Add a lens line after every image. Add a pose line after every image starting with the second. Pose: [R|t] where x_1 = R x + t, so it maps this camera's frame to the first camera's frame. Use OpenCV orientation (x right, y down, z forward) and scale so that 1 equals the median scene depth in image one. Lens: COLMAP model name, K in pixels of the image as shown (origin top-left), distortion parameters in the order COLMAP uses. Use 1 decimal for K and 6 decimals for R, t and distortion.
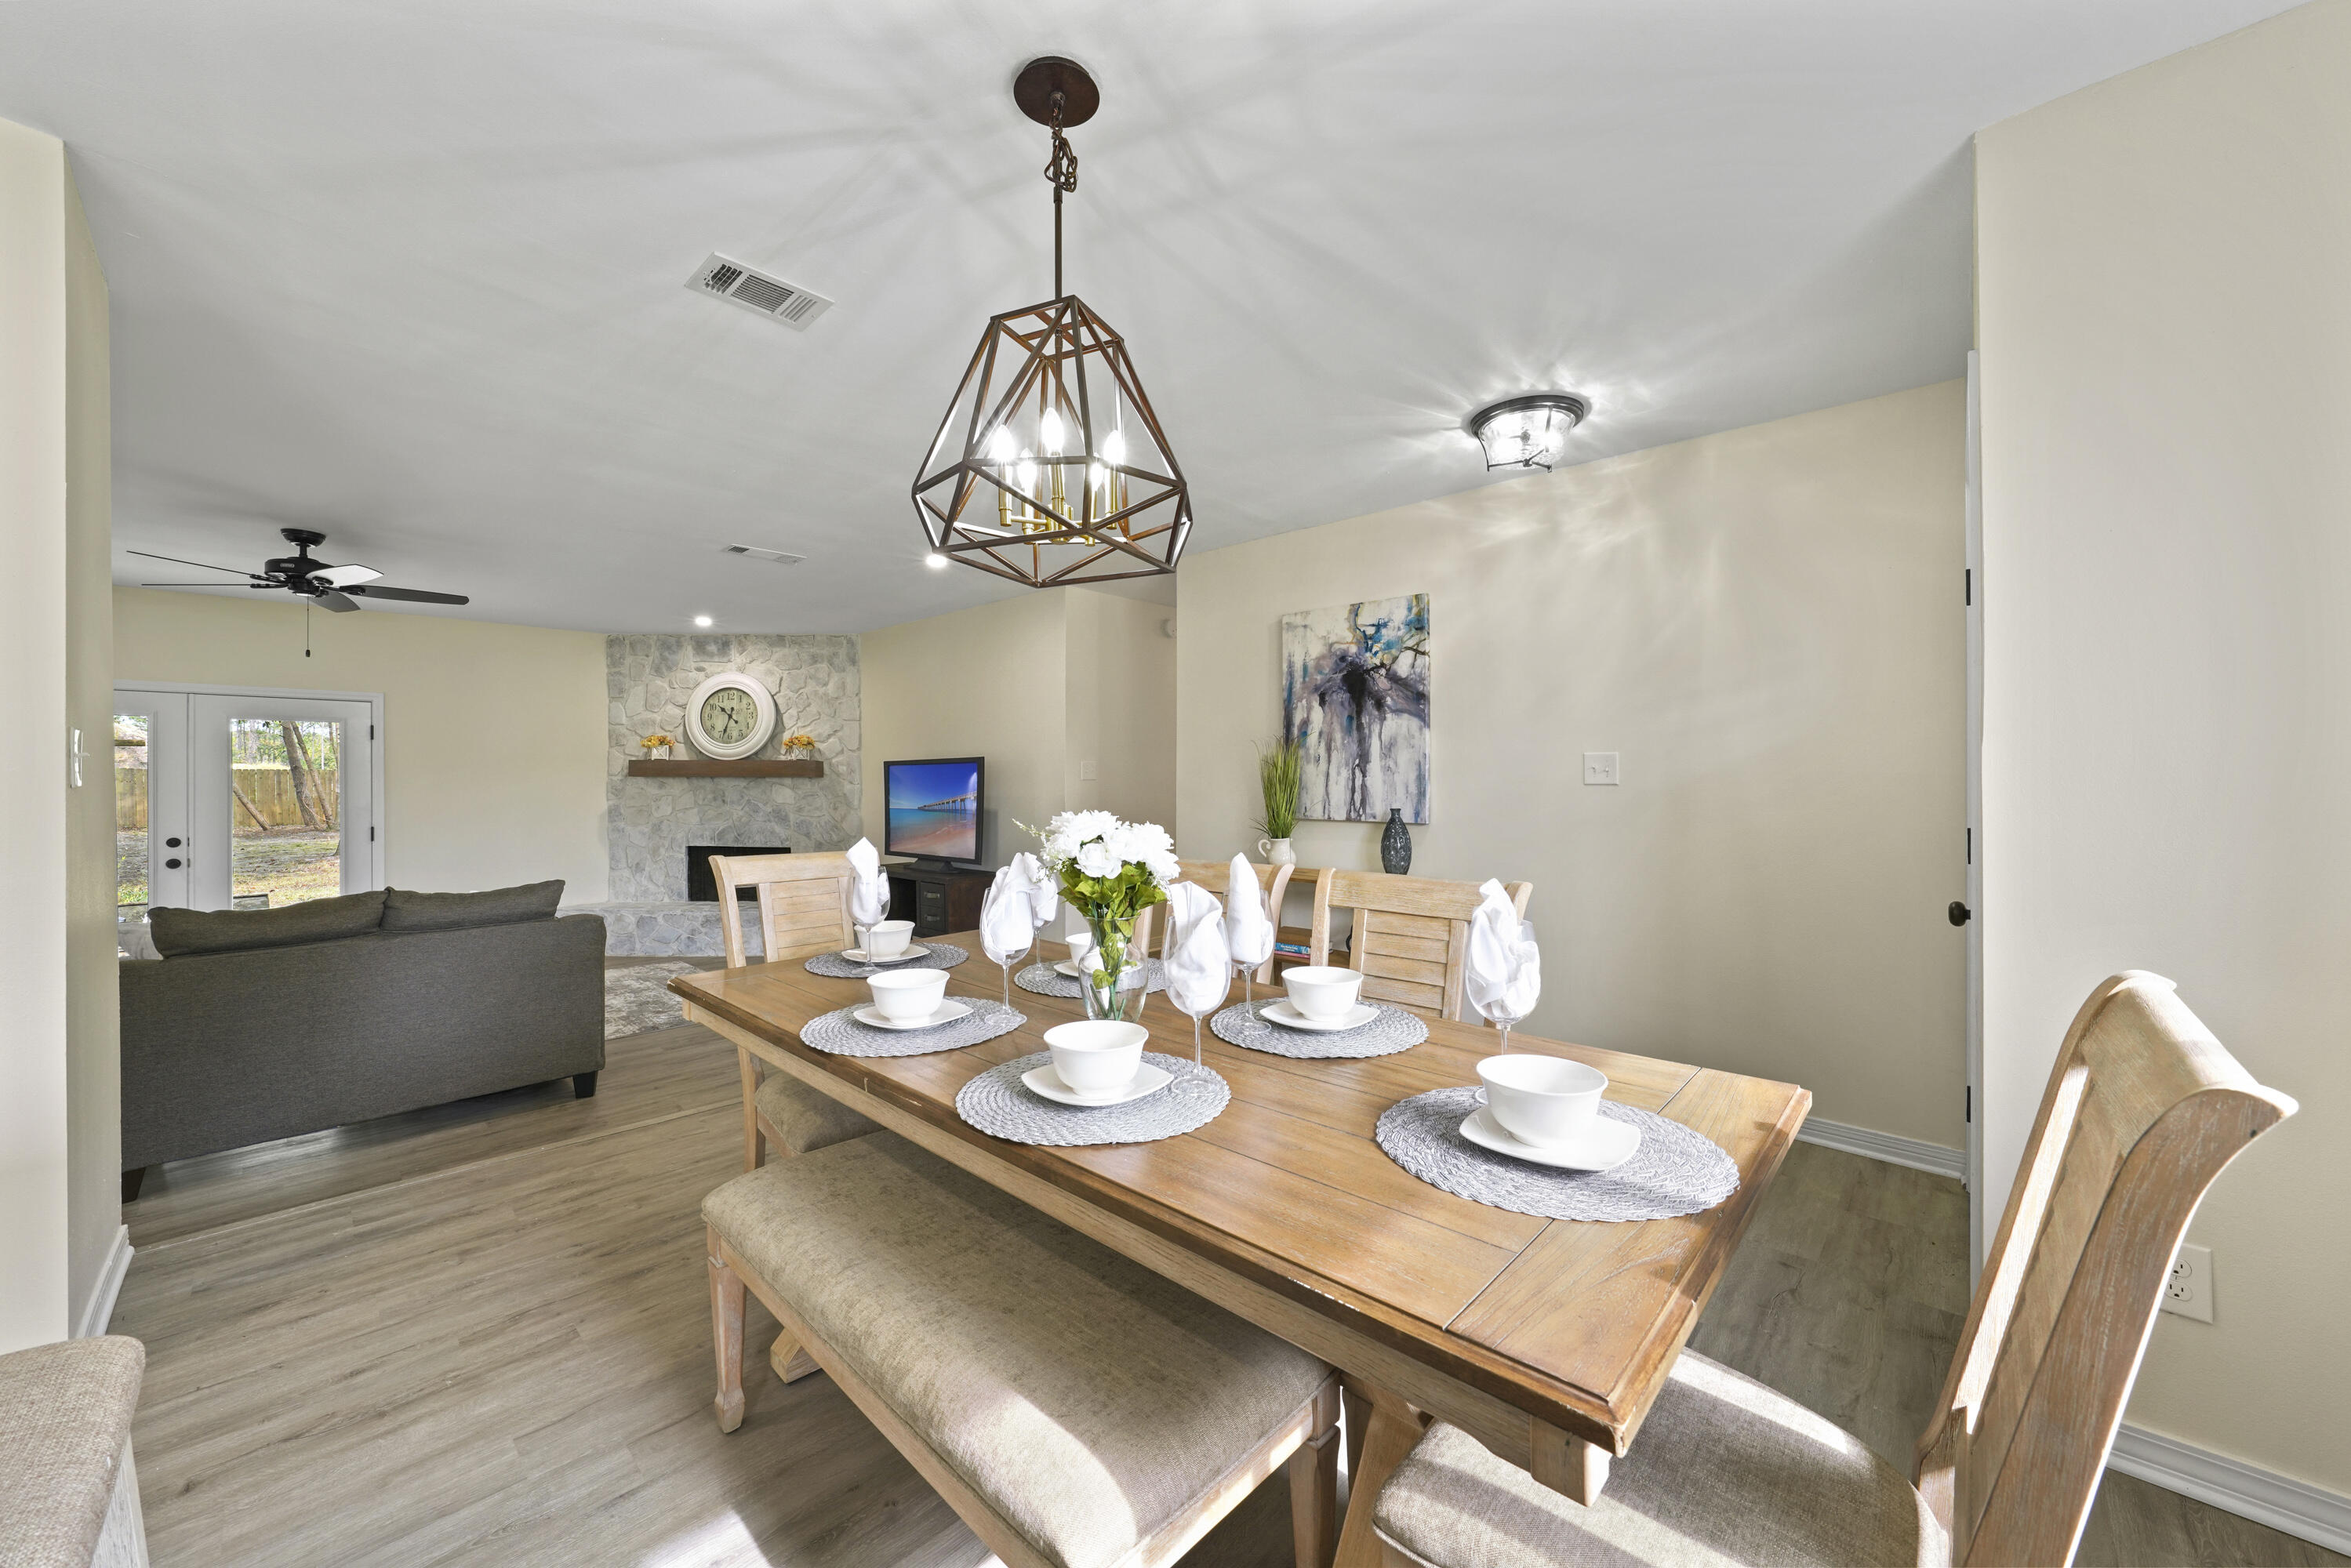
lens RADIAL K [[868.1, 0, 1159.4], [0, 868.1, 784.3], [0, 0, 1]] dist [-0.006763, 0.000188]
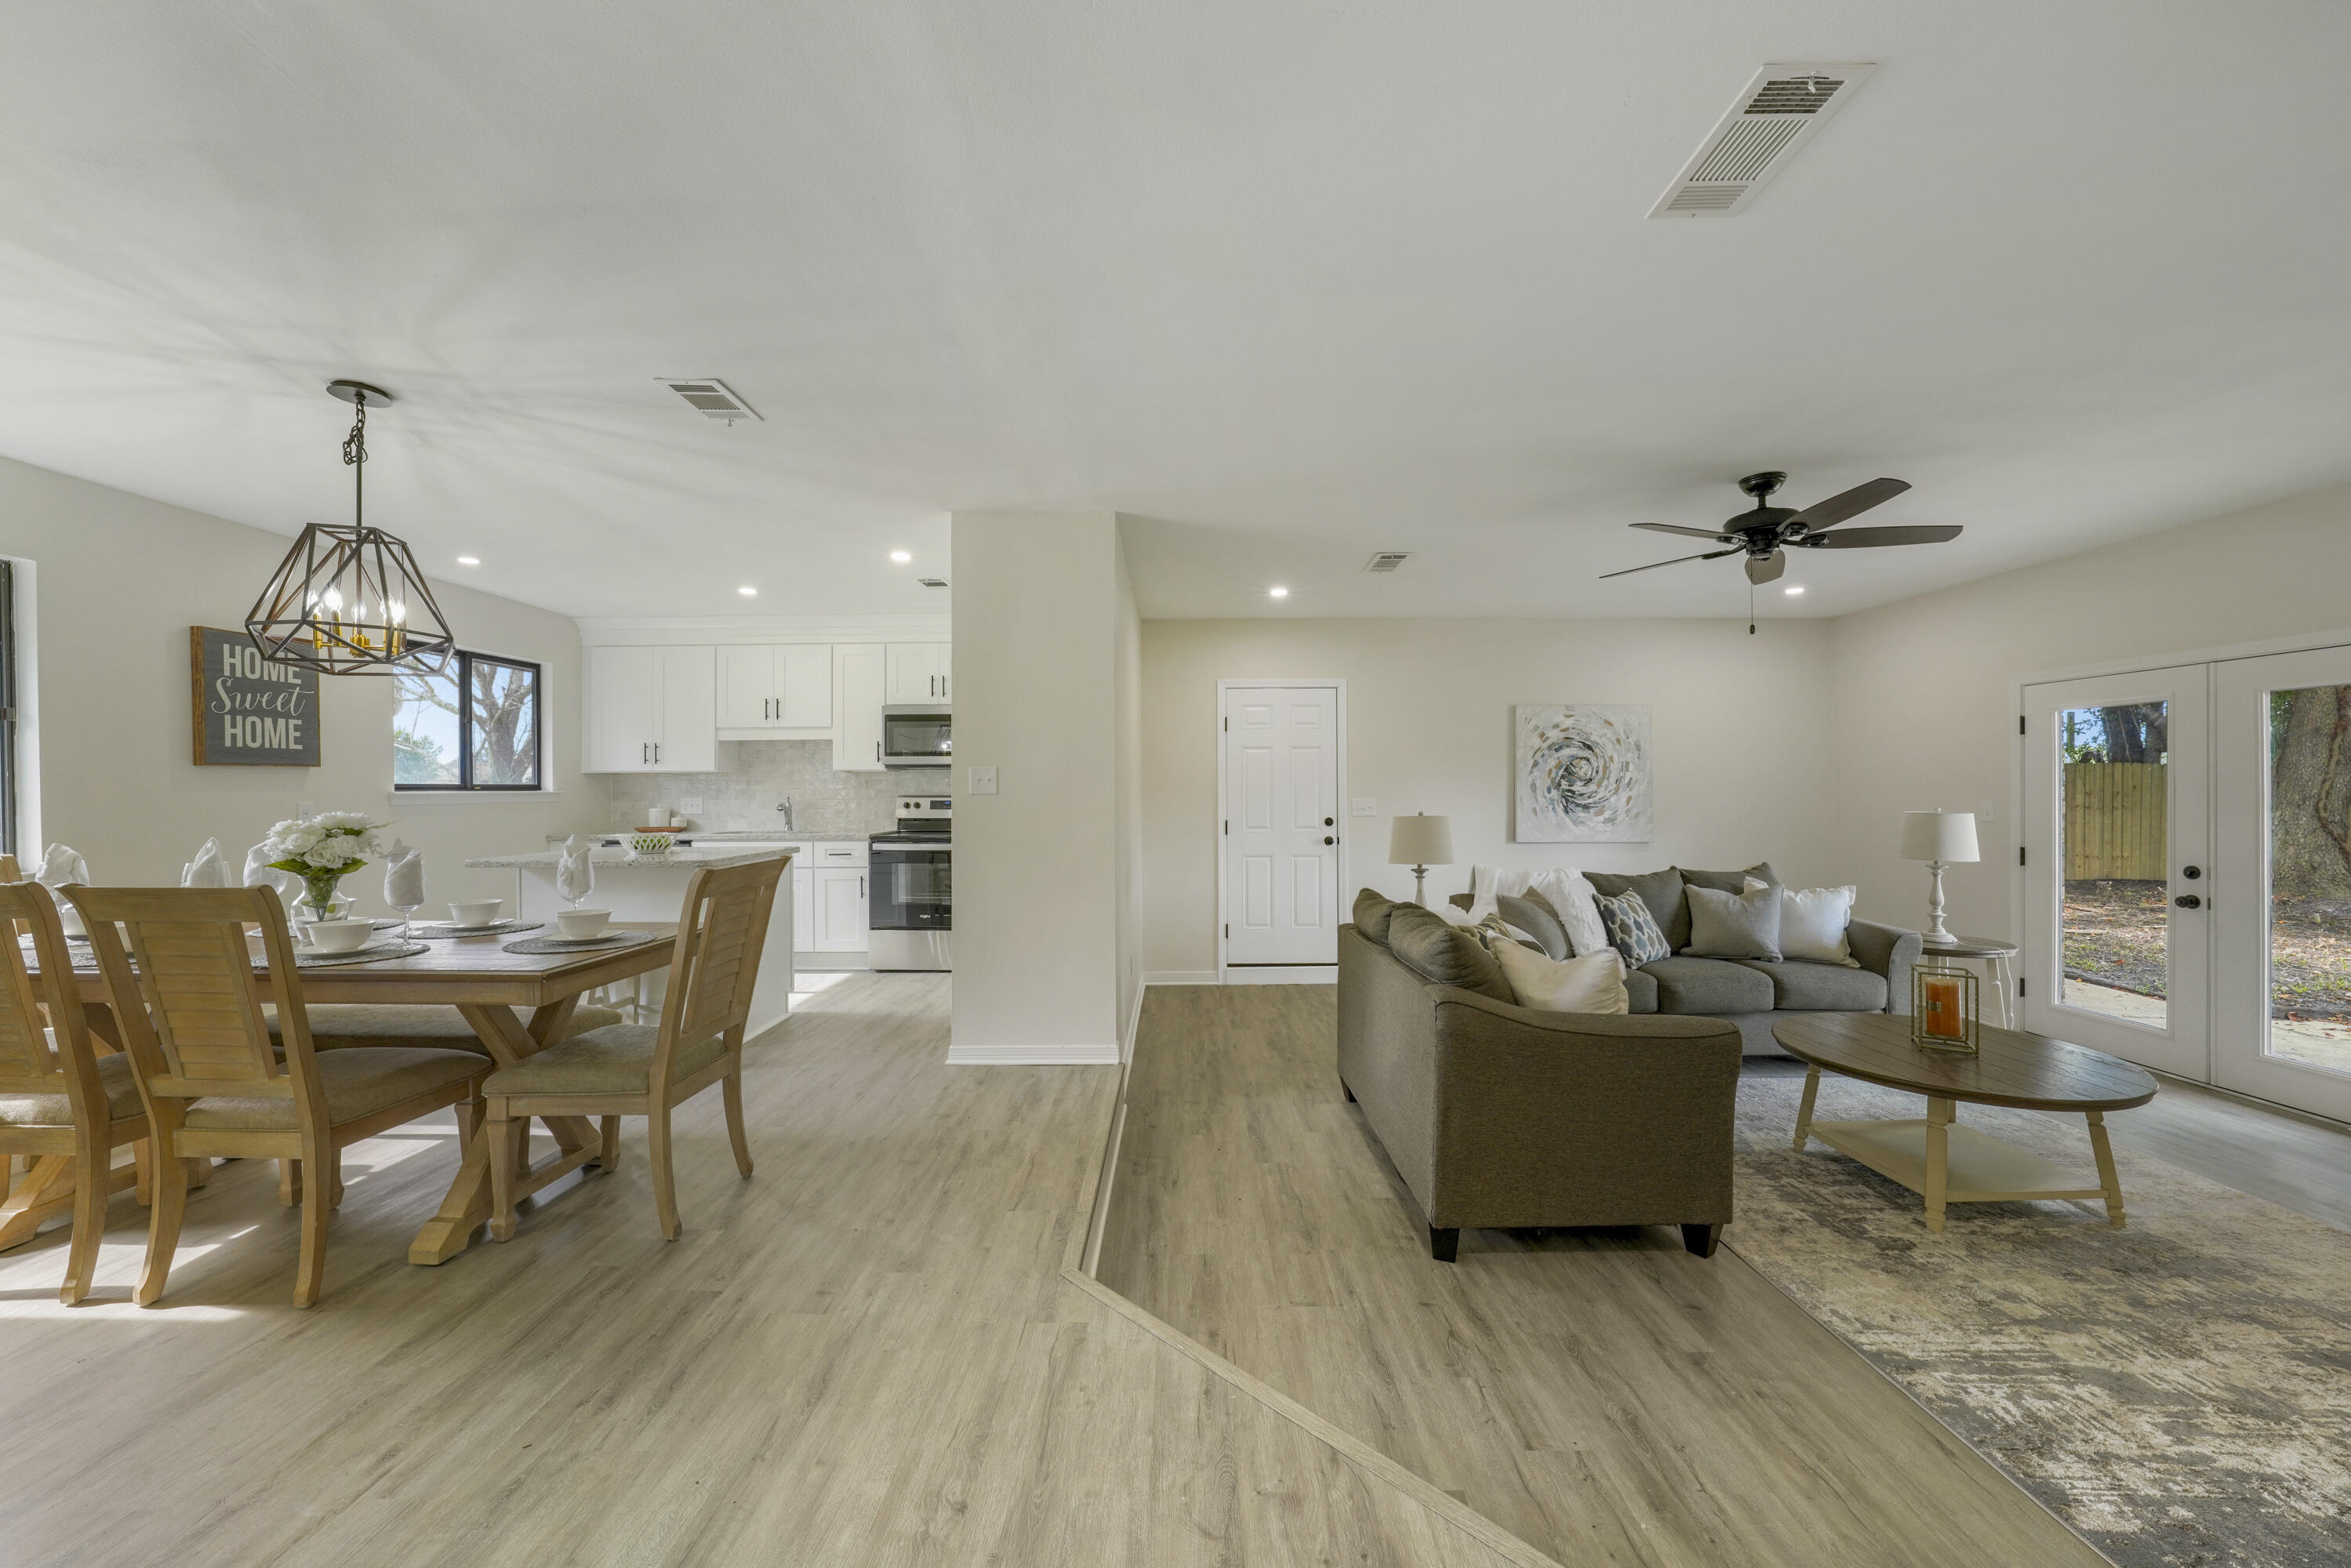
lens RADIAL K [[855.9, 0, 1182.3], [0, 855.9, 790.5], [0, 0, 1]] dist [-0.021938, 0.005047]
pose [[-0.724781, 0.000984, -0.688978, -0.056545], [0.000314, 0.999999, 0.001098, -0.003289], [0.688979, 0.000580, -0.724781, 1.228867]]
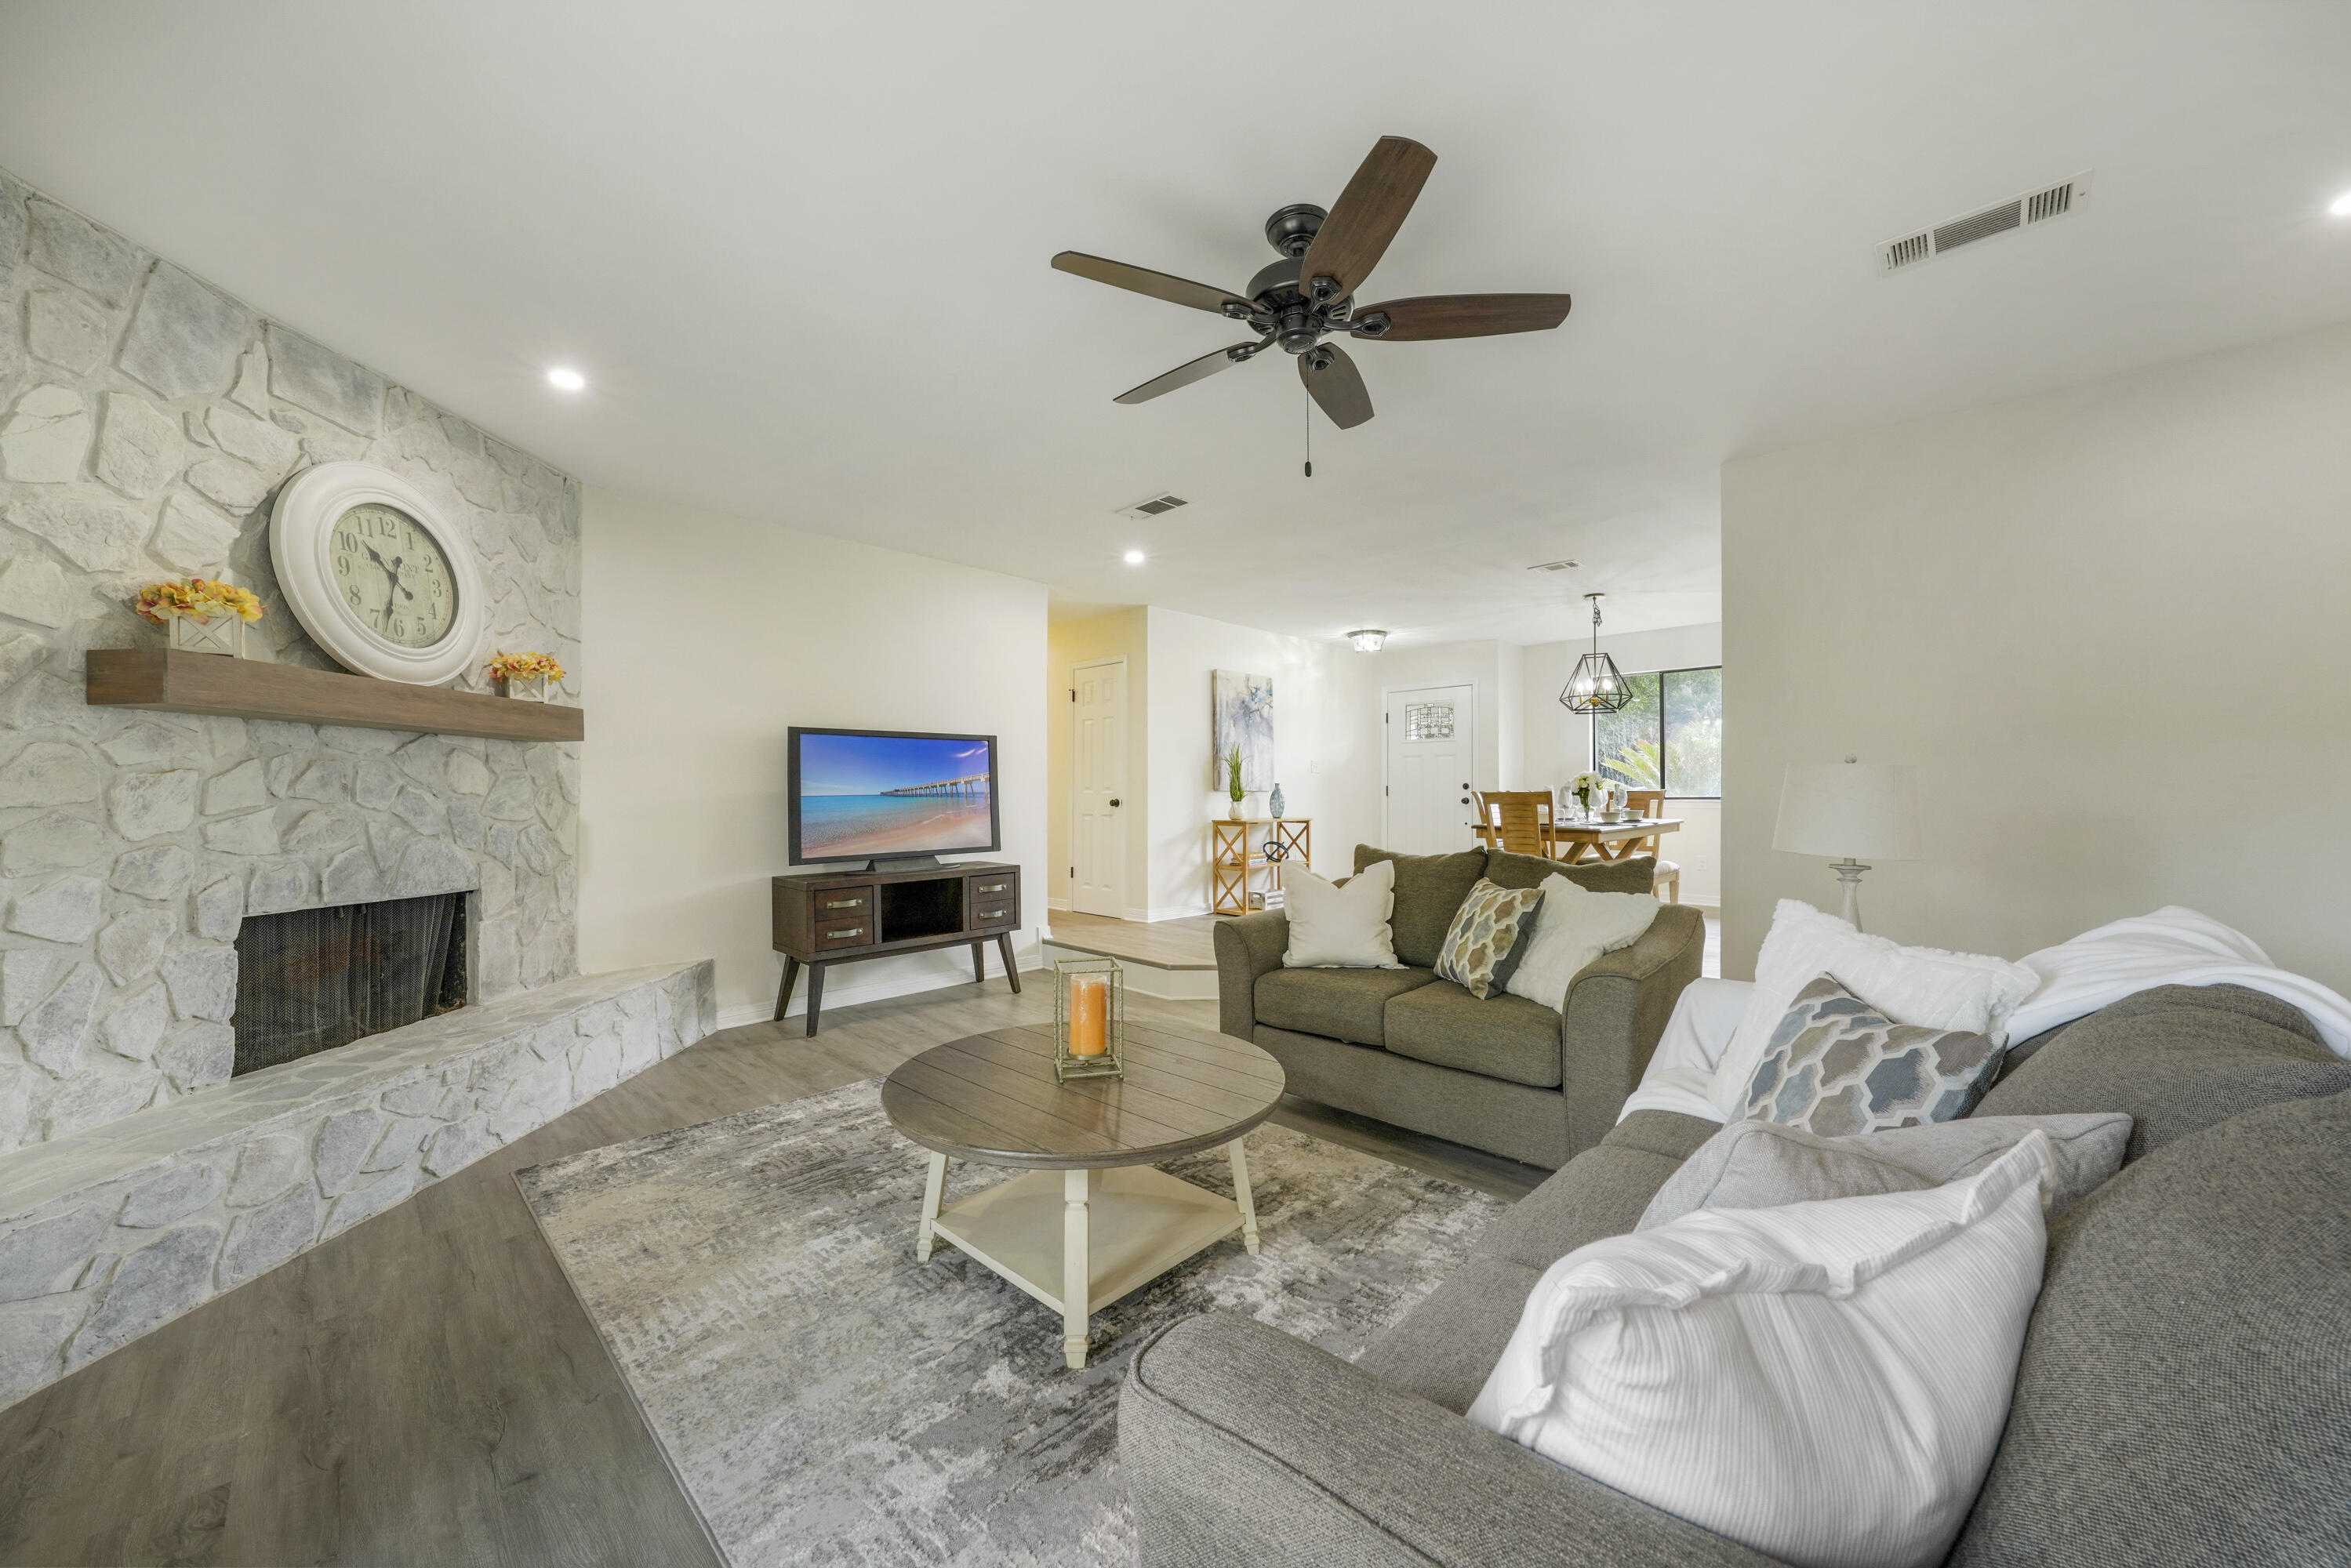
lens RADIAL K [[848.9, 0, 1176.2], [0, 848.9, 788.9], [0, 0, 1]] dist [-0.002142, -0.000078]
pose [[0.006829, 0.004763, 0.999965, -1.535092], [0.009589, 0.999942, -0.004829, 0.044026], [-0.999931, 0.009622, 0.006783, 1.096369]]
